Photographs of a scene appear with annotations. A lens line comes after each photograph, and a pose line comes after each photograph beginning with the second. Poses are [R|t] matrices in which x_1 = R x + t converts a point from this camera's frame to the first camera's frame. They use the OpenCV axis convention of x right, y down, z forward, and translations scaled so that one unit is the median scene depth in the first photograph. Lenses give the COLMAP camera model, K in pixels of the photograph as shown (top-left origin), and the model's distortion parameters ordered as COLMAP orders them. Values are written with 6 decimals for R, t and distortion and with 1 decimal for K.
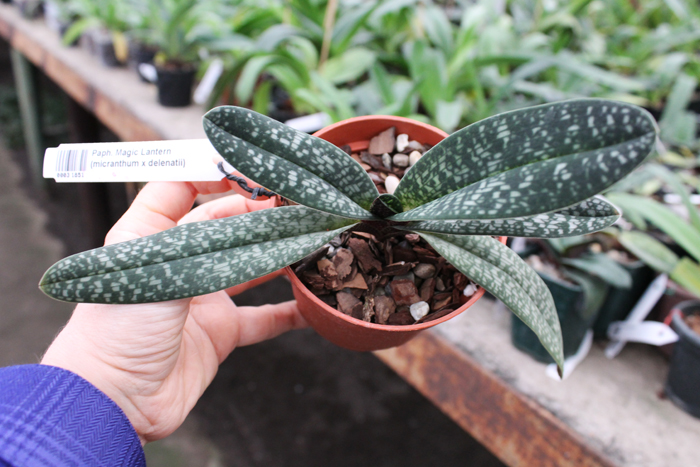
lens RADIAL K [[679.7, 0, 350.0], [0, 679.7, 233.5], [0, 0, 1]] dist [-0.144277, 0.160847]
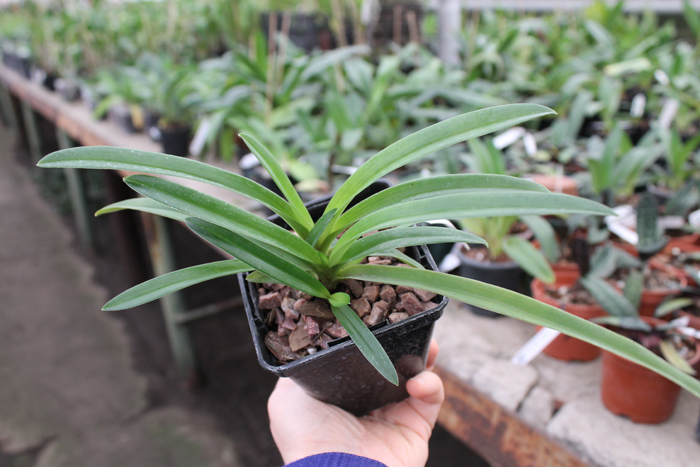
lens RADIAL K [[679.7, 0, 350.0], [0, 679.7, 233.5], [0, 0, 1]] dist [-0.144277, 0.160847]
pose [[0.993296, -0.087007, -0.076105, 0.142015], [0.081010, 0.993606, -0.078638, 0.073575], [0.082460, 0.071945, 0.993994, -0.208809]]
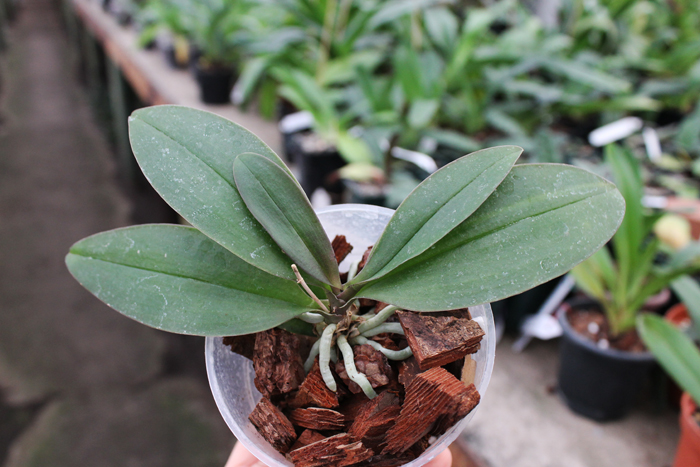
lens RADIAL K [[673.7, 0, 350.0], [0, 673.7, 233.5], [0, 0, 1]] dist [-0.146553, 0.140340]
pose [[0.986610, 0.039884, -0.158145, 0.127036], [-0.040852, 0.999161, -0.002873, 0.009426], [0.157898, 0.009295, 0.987412, -0.015305]]
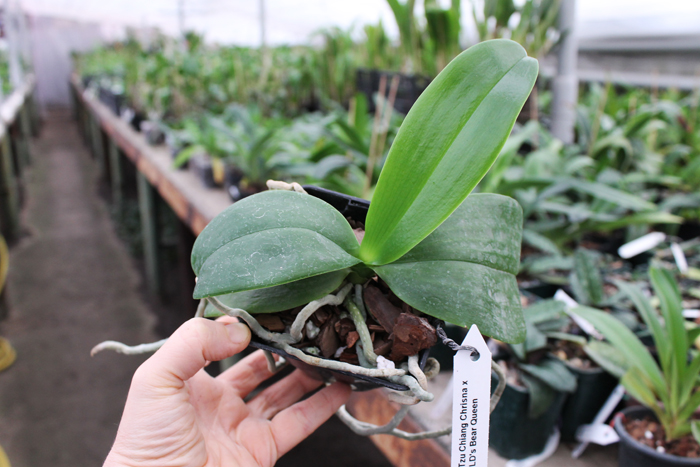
lens RADIAL K [[679.7, 0, 350.0], [0, 679.7, 233.5], [0, 0, 1]] dist [-0.144277, 0.160847]
pose [[0.984496, 0.000452, -0.175409, 0.094561], [-0.029010, 0.986646, -0.160275, 0.003891], [0.172994, 0.162878, 0.971362, -0.075965]]
